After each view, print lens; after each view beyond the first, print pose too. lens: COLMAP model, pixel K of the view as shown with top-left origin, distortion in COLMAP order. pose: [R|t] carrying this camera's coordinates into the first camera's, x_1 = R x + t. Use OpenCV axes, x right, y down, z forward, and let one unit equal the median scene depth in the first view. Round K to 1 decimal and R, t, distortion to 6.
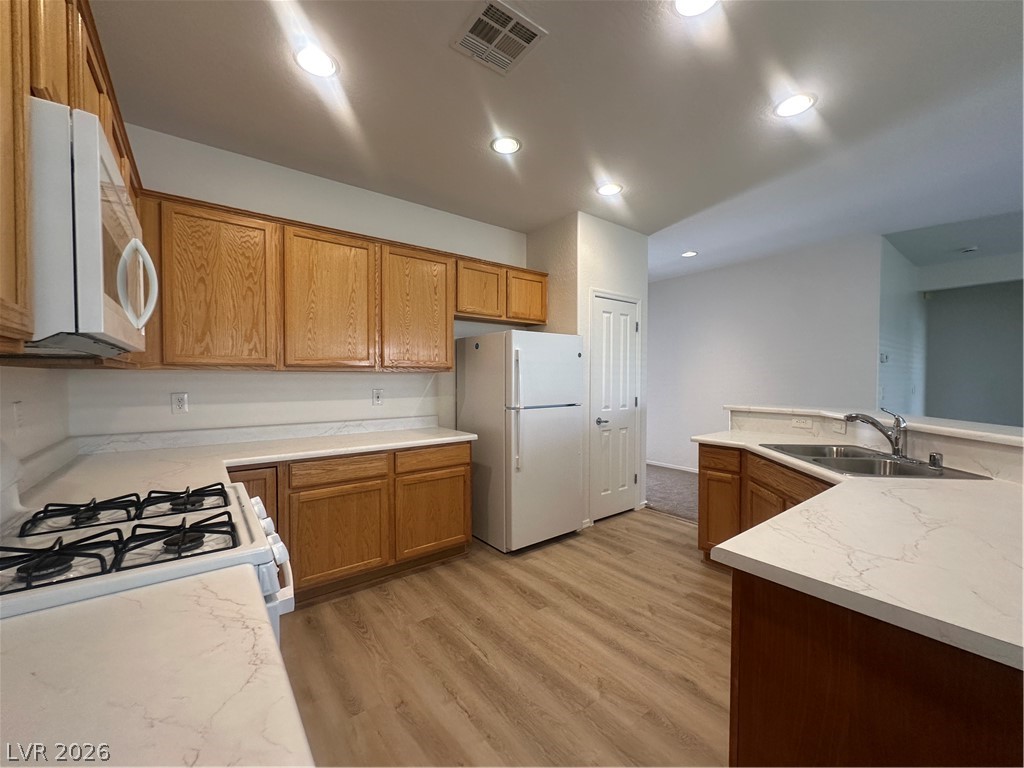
lens RADIAL K [[408.1, 0, 505.5], [0, 408.1, 383.0], [0, 0, 1]] dist [-0.003939, 0.000407]
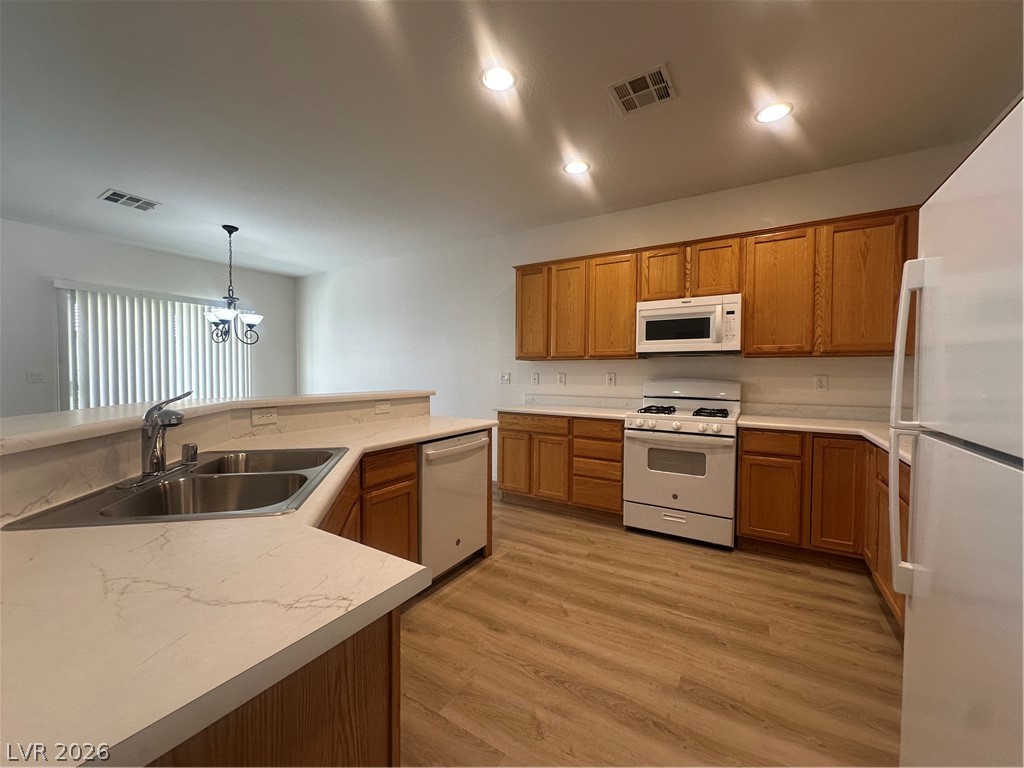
lens RADIAL K [[408.1, 0, 505.6], [0, 408.1, 380.6], [0, 0, 1]] dist [-0.003939, 0.000407]
pose [[-0.934922, -0.000723, -0.354853, 0.561870], [-0.012589, 0.999436, 0.031133, 0.019179], [0.354630, 0.033574, -0.934404, 1.393268]]
